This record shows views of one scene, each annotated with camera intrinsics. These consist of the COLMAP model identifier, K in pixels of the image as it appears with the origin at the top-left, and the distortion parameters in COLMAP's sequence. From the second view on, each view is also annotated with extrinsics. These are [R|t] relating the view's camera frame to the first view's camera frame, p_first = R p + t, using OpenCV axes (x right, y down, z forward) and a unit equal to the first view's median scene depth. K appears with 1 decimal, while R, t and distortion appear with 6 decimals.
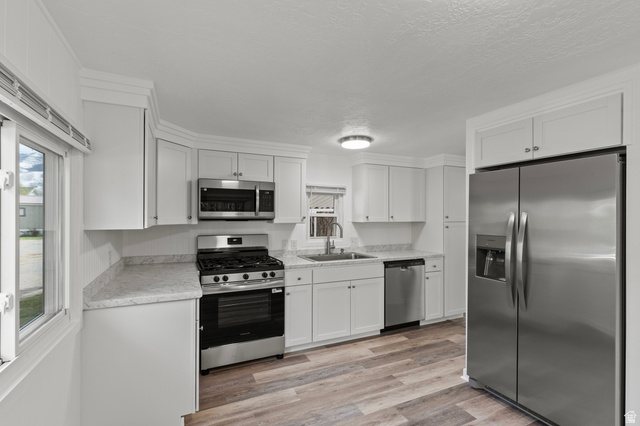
lens RADIAL K [[296.5, 0, 319.6], [0, 296.5, 215.4], [0, 0, 1]] dist [0.001441, 0.000639]
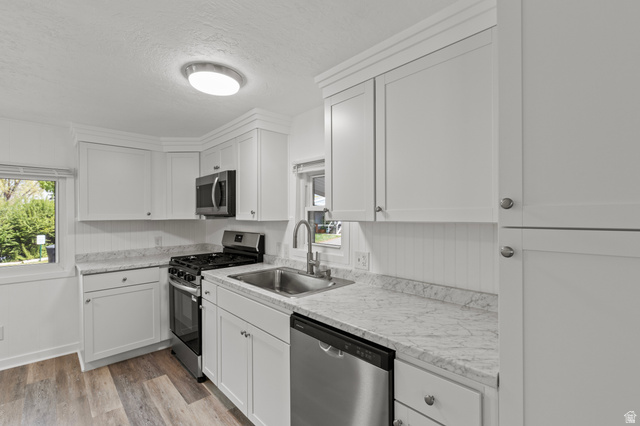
lens RADIAL K [[296.5, 0, 319.8], [0, 296.5, 214.9], [0, 0, 1]] dist [0.001441, 0.000639]
pose [[0.304288, -0.003105, -0.952575, 0.821175], [0.010308, 0.999947, 0.000033, 0.017293], [0.952524, -0.009829, 0.304304, 1.145127]]
